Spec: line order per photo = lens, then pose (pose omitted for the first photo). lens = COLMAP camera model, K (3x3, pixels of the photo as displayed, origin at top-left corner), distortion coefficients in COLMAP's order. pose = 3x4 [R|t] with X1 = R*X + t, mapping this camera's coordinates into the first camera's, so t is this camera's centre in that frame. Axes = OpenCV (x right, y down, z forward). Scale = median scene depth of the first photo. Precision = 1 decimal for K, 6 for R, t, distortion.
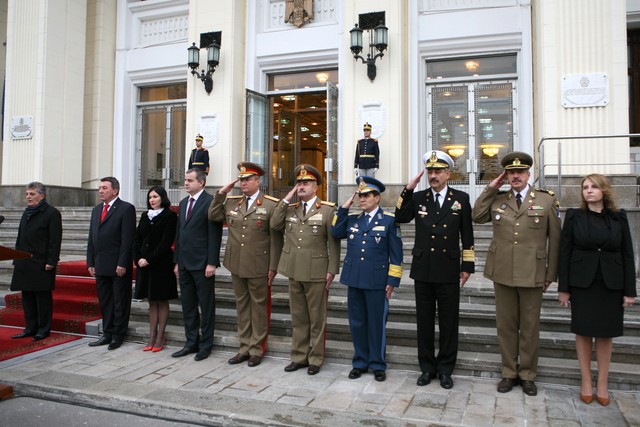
lens RADIAL K [[465.6, 0, 319.1], [0, 465.6, 215.4], [0, 0, 1]] dist [-0.061990, 0.011671]
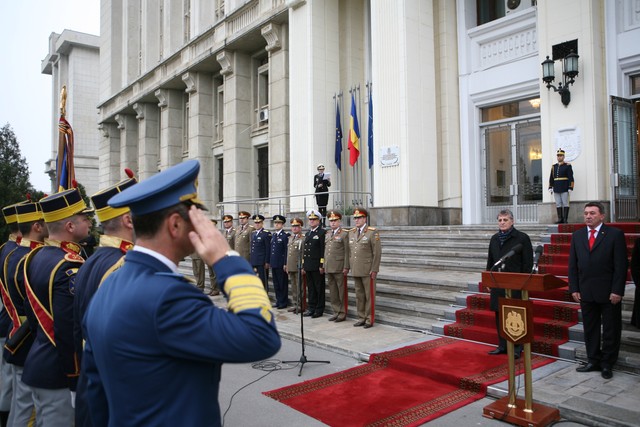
lens RADIAL K [[446.9, 0, 322.4], [0, 446.9, 213.4], [0, 0, 1]] dist [-0.014230, -0.005708]
pose [[0.871158, -0.022635, -0.490481, -0.232898], [0.010660, 0.999573, -0.027196, -0.018260], [0.490888, 0.018463, 0.871027, -0.058822]]
